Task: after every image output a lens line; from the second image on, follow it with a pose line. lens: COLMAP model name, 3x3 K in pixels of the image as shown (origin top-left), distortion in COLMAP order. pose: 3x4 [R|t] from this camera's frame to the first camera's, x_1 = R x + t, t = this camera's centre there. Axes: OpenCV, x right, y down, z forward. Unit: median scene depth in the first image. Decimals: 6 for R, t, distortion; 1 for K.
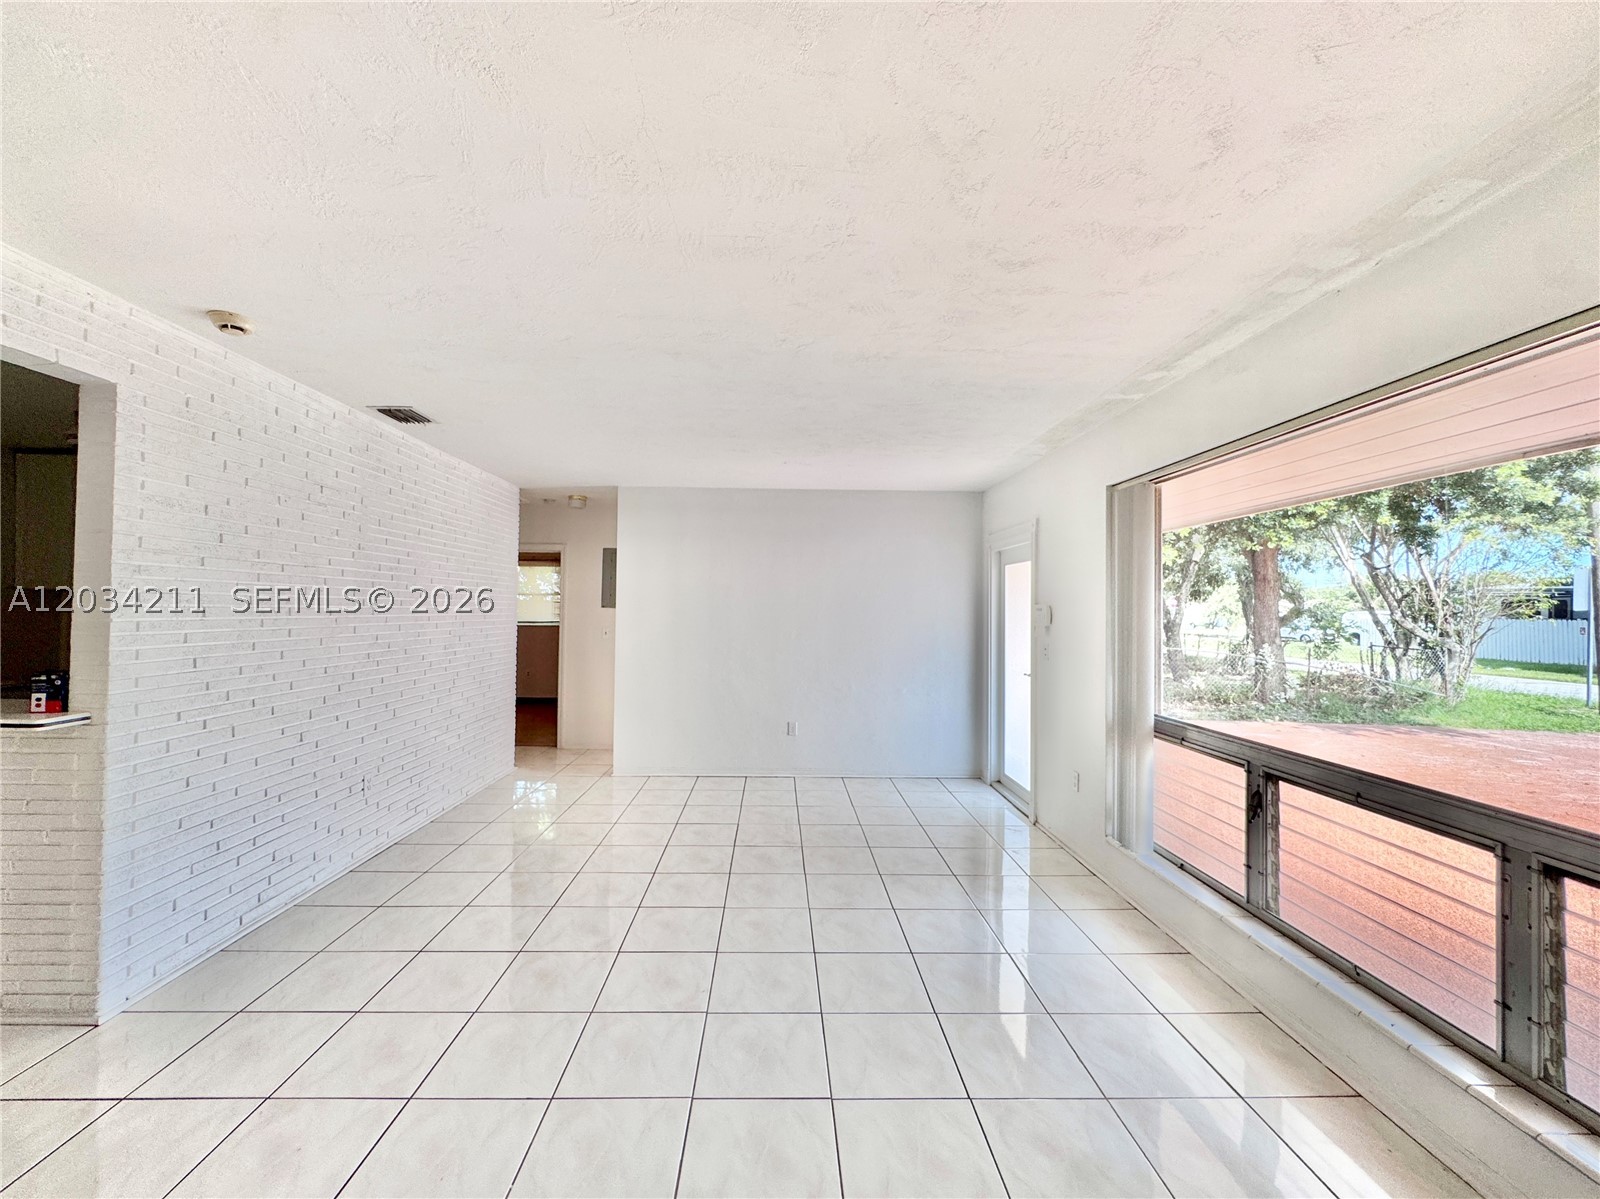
lens RADIAL K [[642.8, 0, 800.0], [0, 642.8, 599.5], [0, 0, 1]] dist [-0.003494, -0.000318]
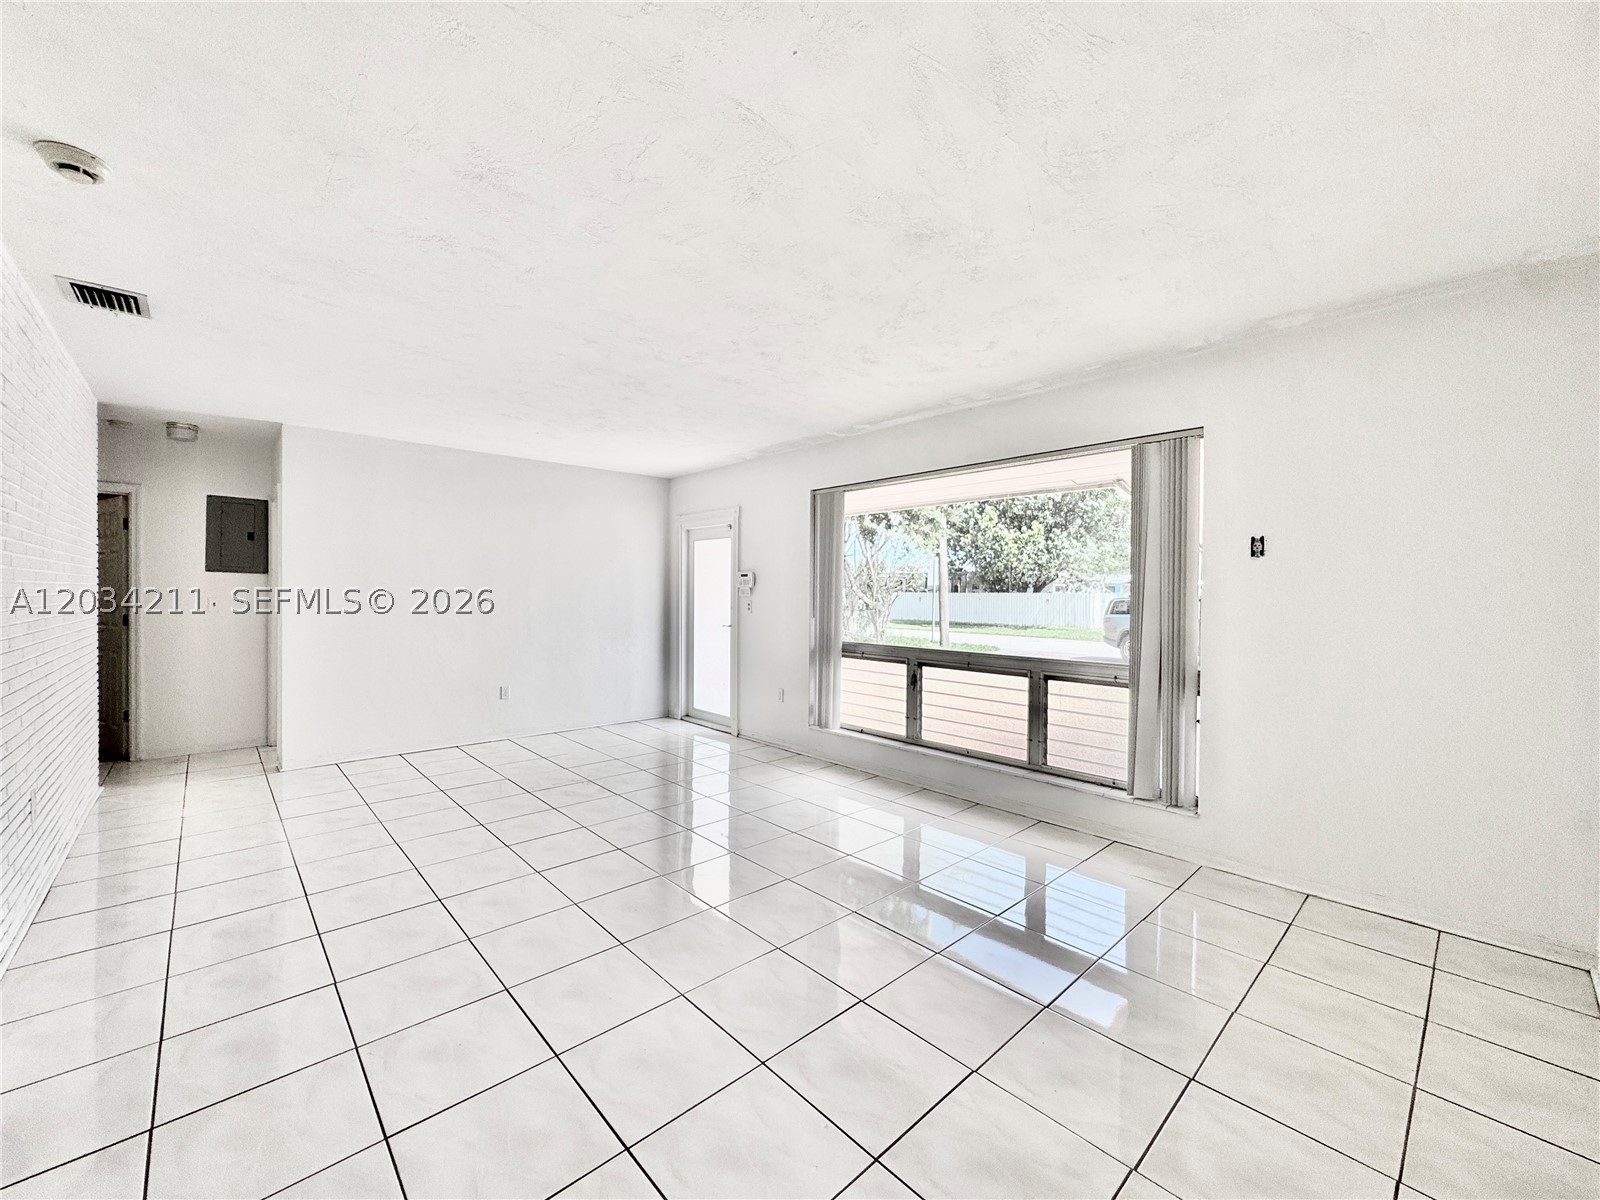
lens RADIAL K [[626.9, 0, 800.0], [0, 626.9, 600.0], [0, 0, 1]] dist [0.001066, 0.000010]
pose [[0.758627, -0.014375, 0.651367, -0.484902], [-0.009563, 0.999403, 0.033194, 0.028401], [-0.651455, -0.031411, 0.758036, -0.081322]]
